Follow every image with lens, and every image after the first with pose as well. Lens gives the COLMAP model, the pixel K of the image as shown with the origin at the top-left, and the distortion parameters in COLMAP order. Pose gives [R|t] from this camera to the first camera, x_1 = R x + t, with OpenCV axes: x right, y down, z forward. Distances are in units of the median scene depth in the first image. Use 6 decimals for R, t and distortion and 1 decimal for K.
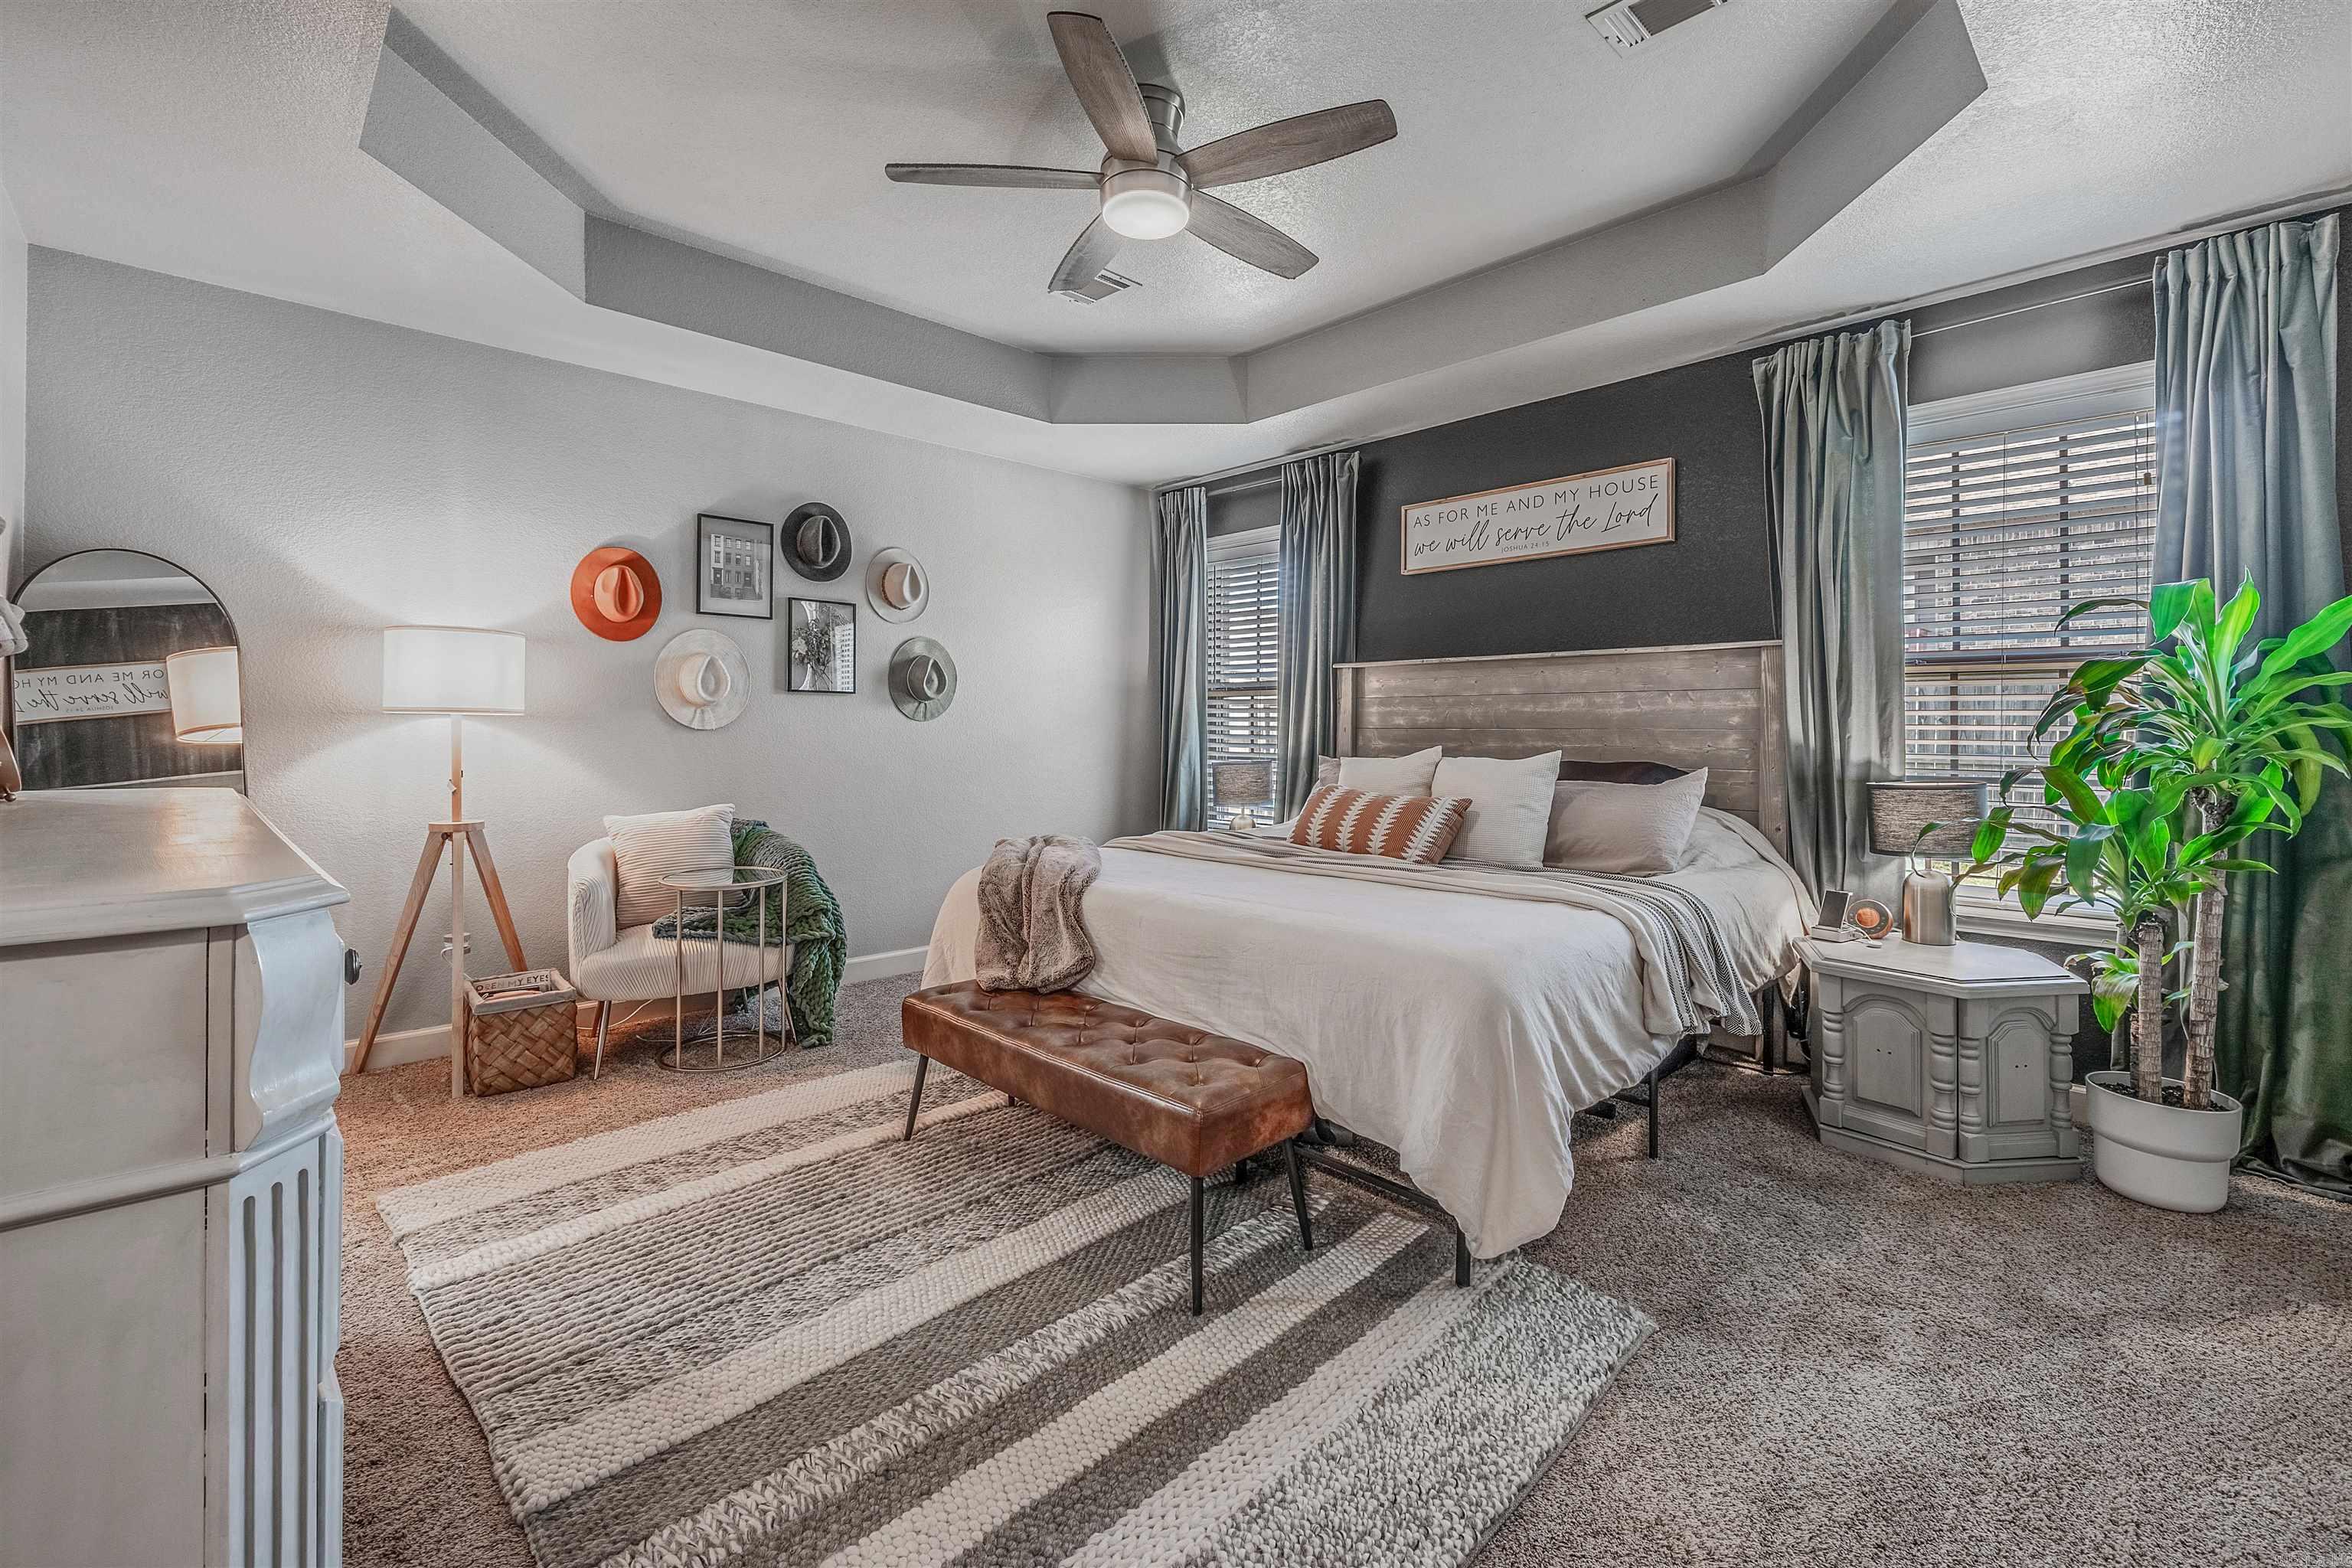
lens RADIAL K [[1018.7, 0, 1185.6], [0, 1018.7, 717.9], [0, 0, 1]] dist [-0.009491, 0.000278]
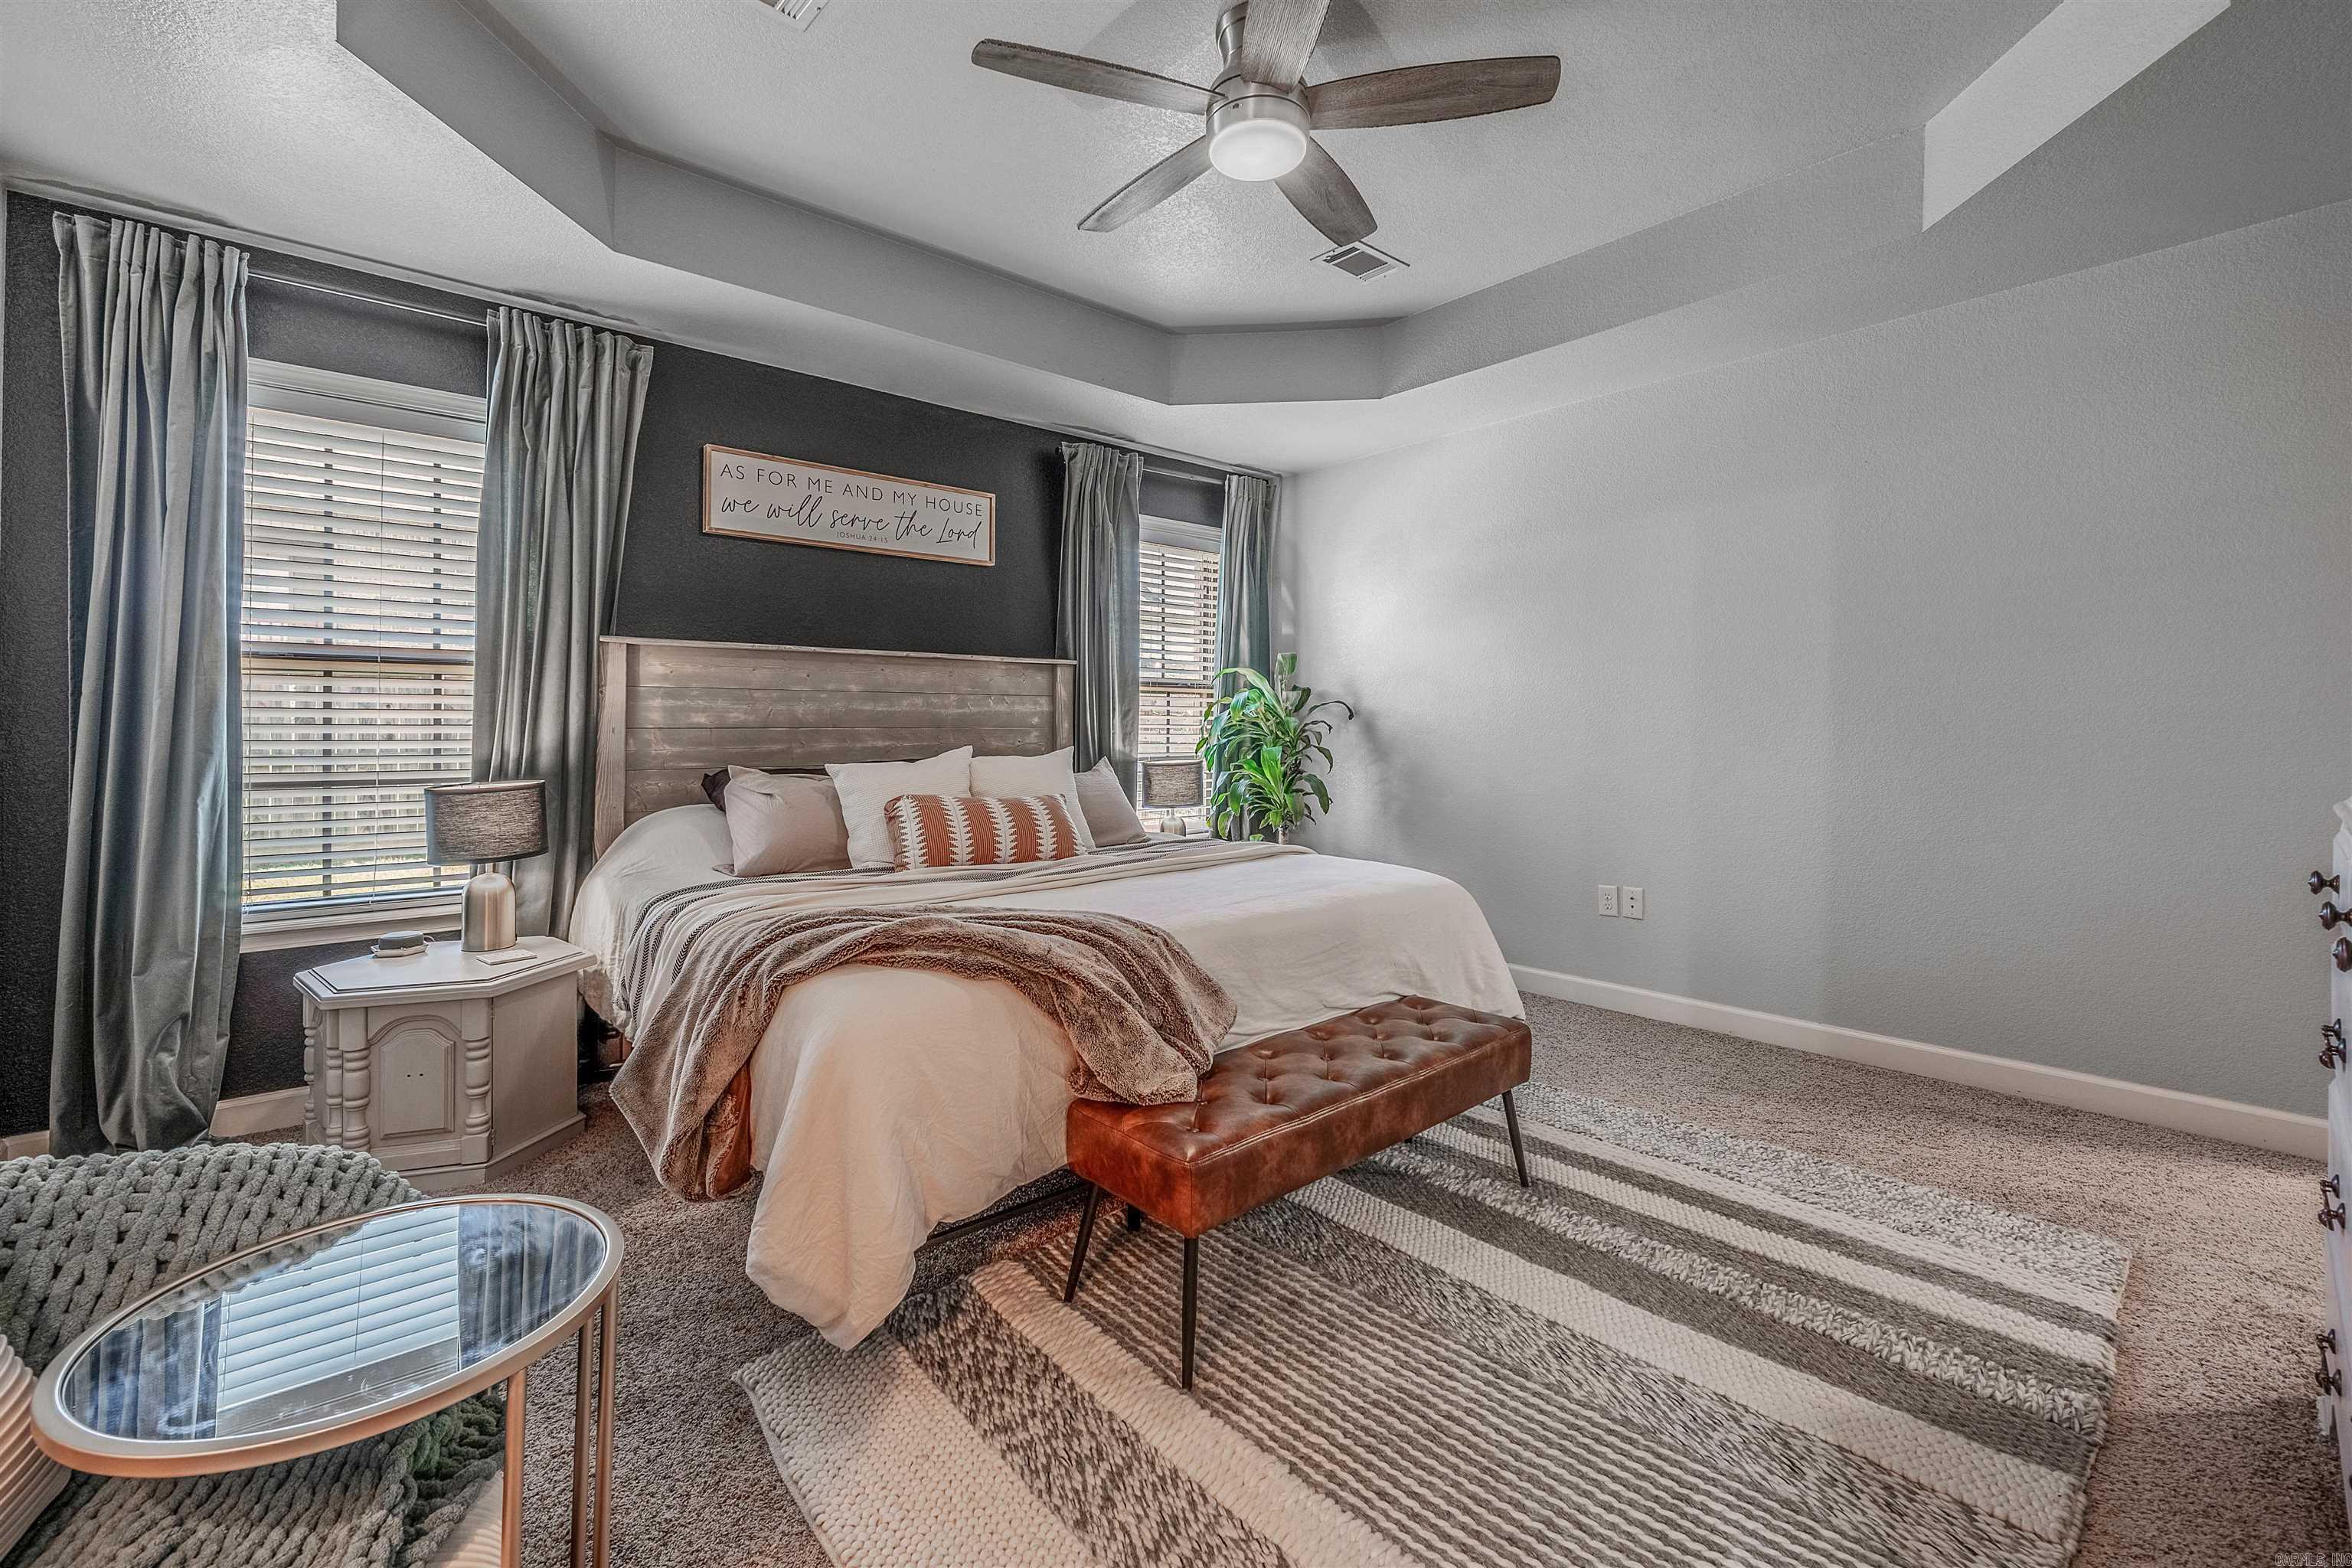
lens RADIAL K [[1027.8, 0, 1176.9], [0, 1027.8, 724.1], [0, 0, 1]] dist [0.009523, 0.000092]
pose [[0.034414, -0.001138, 0.999407, -0.619014], [-0.009744, 0.999951, 0.001475, 0.002653], [-0.999360, -0.009789, 0.034402, 0.668260]]
